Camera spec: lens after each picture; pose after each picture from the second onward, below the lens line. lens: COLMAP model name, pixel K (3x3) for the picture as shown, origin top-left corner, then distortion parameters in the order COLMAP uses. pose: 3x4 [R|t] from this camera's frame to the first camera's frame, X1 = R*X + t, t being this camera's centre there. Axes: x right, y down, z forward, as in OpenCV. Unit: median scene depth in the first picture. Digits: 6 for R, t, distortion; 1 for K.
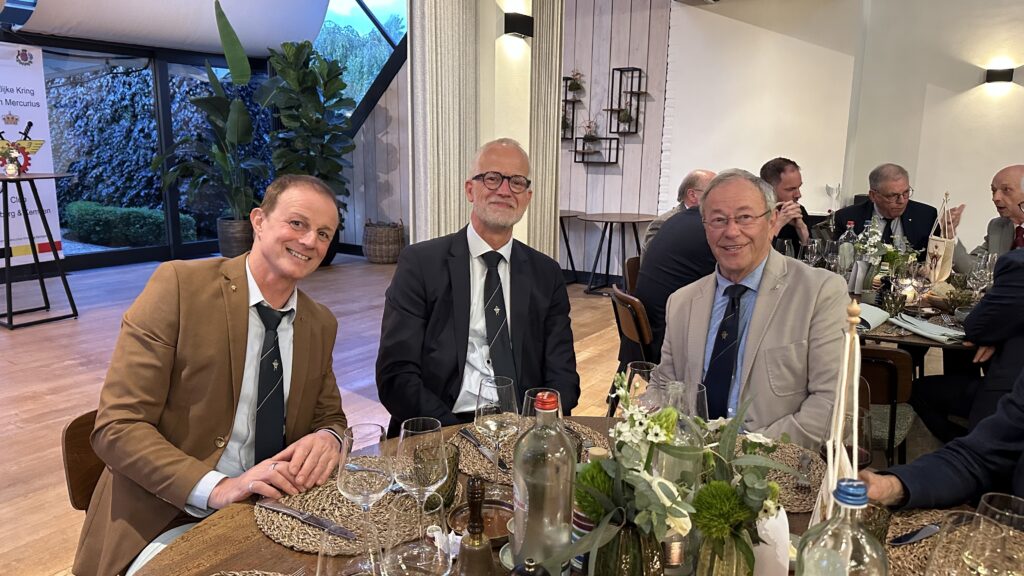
lens RADIAL K [[716.2, 0, 500.8], [0, 716.2, 319.3], [0, 0, 1]] dist [0.018615, -0.032769]
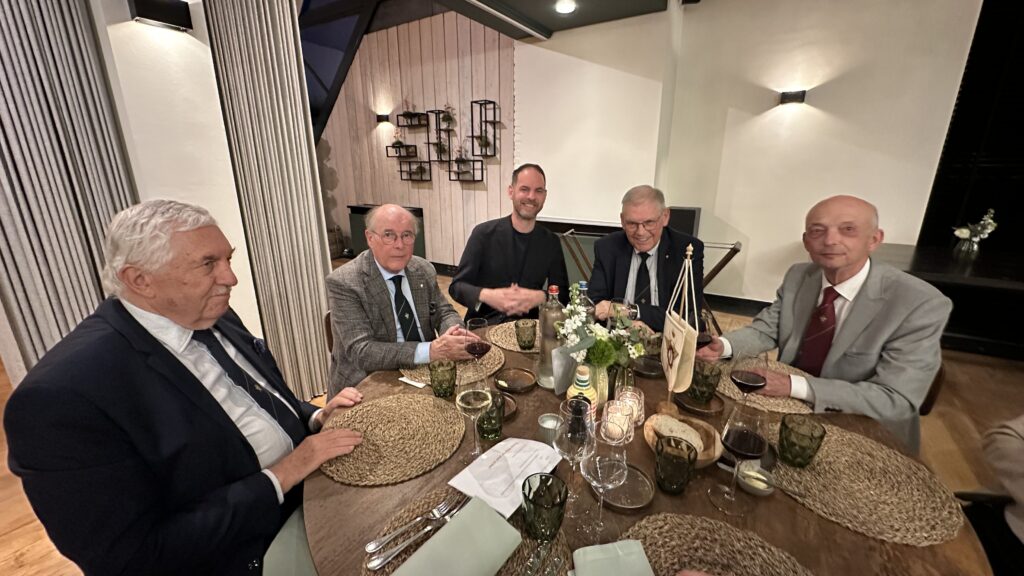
lens RADIAL K [[412.1, 0, 508.3], [0, 412.1, 287.3], [0, 0, 1]] dist [-0.007678, 0.000015]
pose [[0.999899, -0.013483, 0.004494, 0.206137], [0.013252, 0.998762, 0.047951, -0.070229], [-0.005135, -0.047886, 0.998840, 0.292551]]
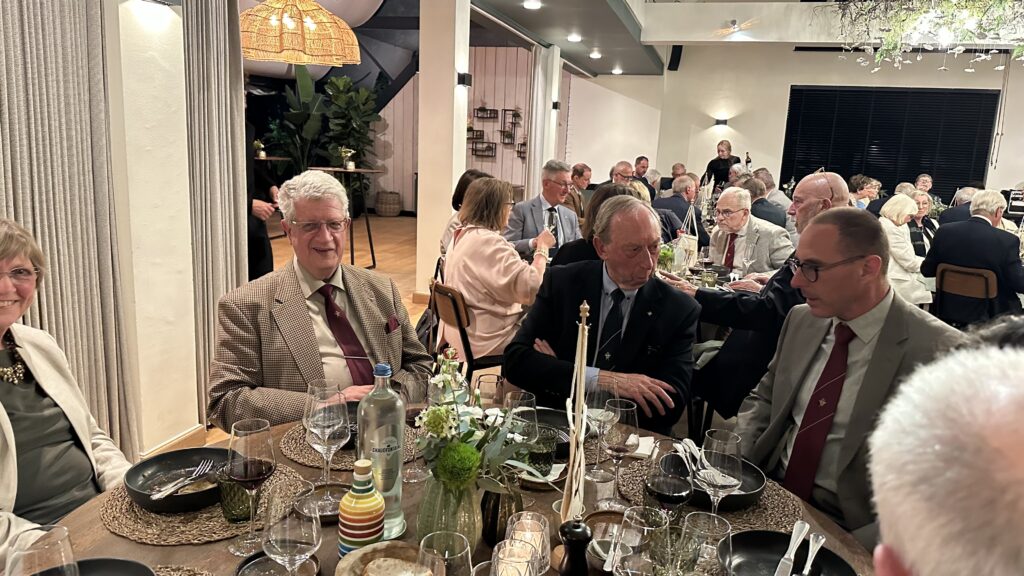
lens RADIAL K [[716.2, 0, 514.4], [0, 716.2, 289.2], [0, 0, 1]] dist [0.018615, -0.032769]
pose [[0.950304, -0.031924, 0.309683, -0.480978], [0.038884, 0.999110, -0.016327, 0.141575], [-0.308886, 0.027557, 0.950700, -0.701753]]
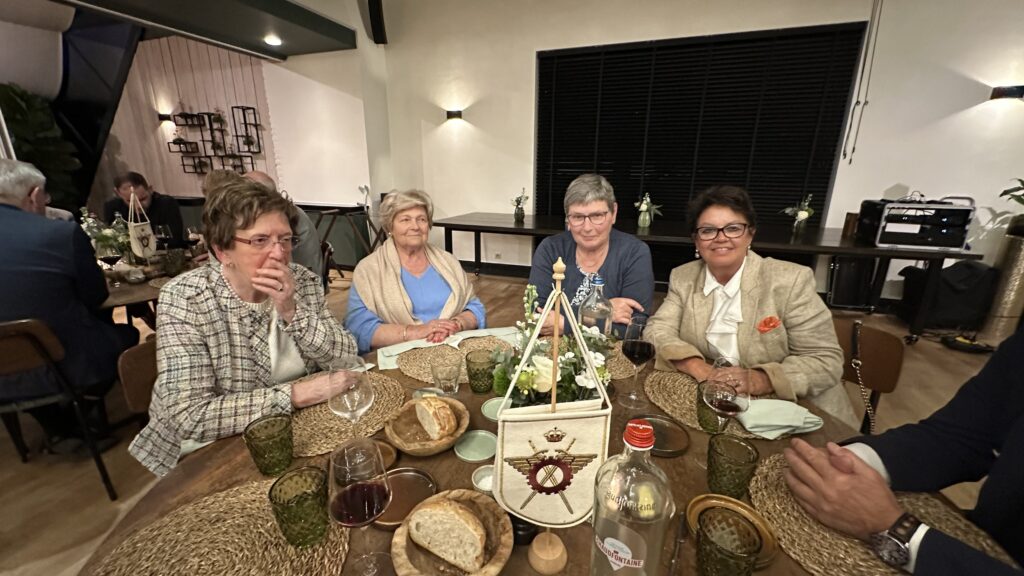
lens RADIAL K [[412.1, 0, 510.8], [0, 412.1, 287.4], [0, 0, 1]] dist [-0.007678, 0.000015]
pose [[0.972310, -0.064416, 0.224640, 0.481259], [0.053755, 0.997133, 0.053264, -0.001499], [-0.227427, -0.039714, 0.972985, 0.056154]]
